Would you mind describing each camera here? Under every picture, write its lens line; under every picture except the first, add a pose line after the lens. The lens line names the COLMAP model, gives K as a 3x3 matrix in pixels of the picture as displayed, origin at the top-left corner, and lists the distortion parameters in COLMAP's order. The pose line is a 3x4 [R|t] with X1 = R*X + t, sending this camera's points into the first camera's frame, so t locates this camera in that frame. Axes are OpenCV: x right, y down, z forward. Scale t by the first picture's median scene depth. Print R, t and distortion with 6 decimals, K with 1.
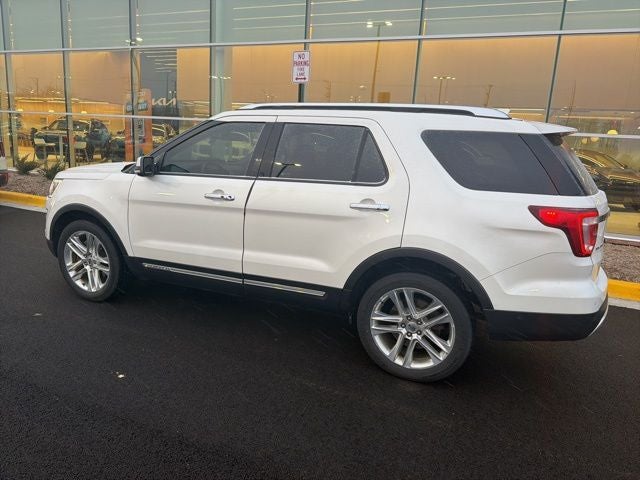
lens RADIAL K [[464.5, 0, 322.5], [0, 464.5, 238.1], [0, 0, 1]] dist [0.022544, -0.002760]
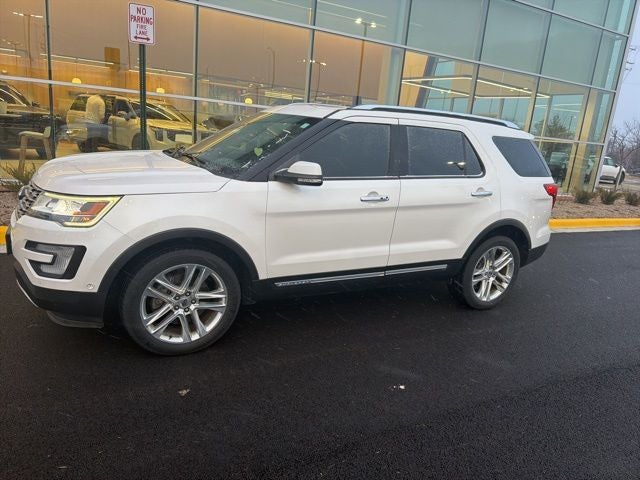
lens RADIAL K [[464.8, 0, 320.0], [0, 464.8, 240.0], [0, 0, 1]] dist [0.000865, -0.010335]
pose [[0.626454, -0.185369, 0.757096, -1.096422], [0.101633, 0.982443, 0.156449, -0.171900], [-0.772804, -0.021062, 0.634295, 0.441259]]
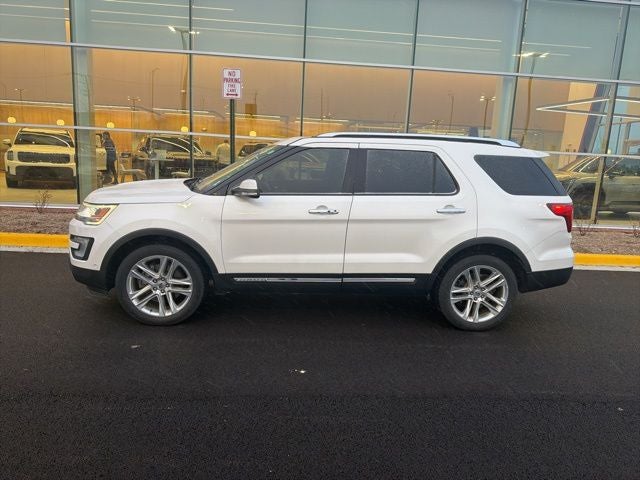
lens RADIAL K [[465.7, 0, 317.4], [0, 465.7, 234.6], [0, 0, 1]] dist [0.024545, -0.005795]
pose [[0.884812, -0.092831, 0.456608, -0.784362], [0.095398, 0.995286, 0.017485, -0.052563], [-0.456078, 0.028089, 0.889496, -0.045800]]
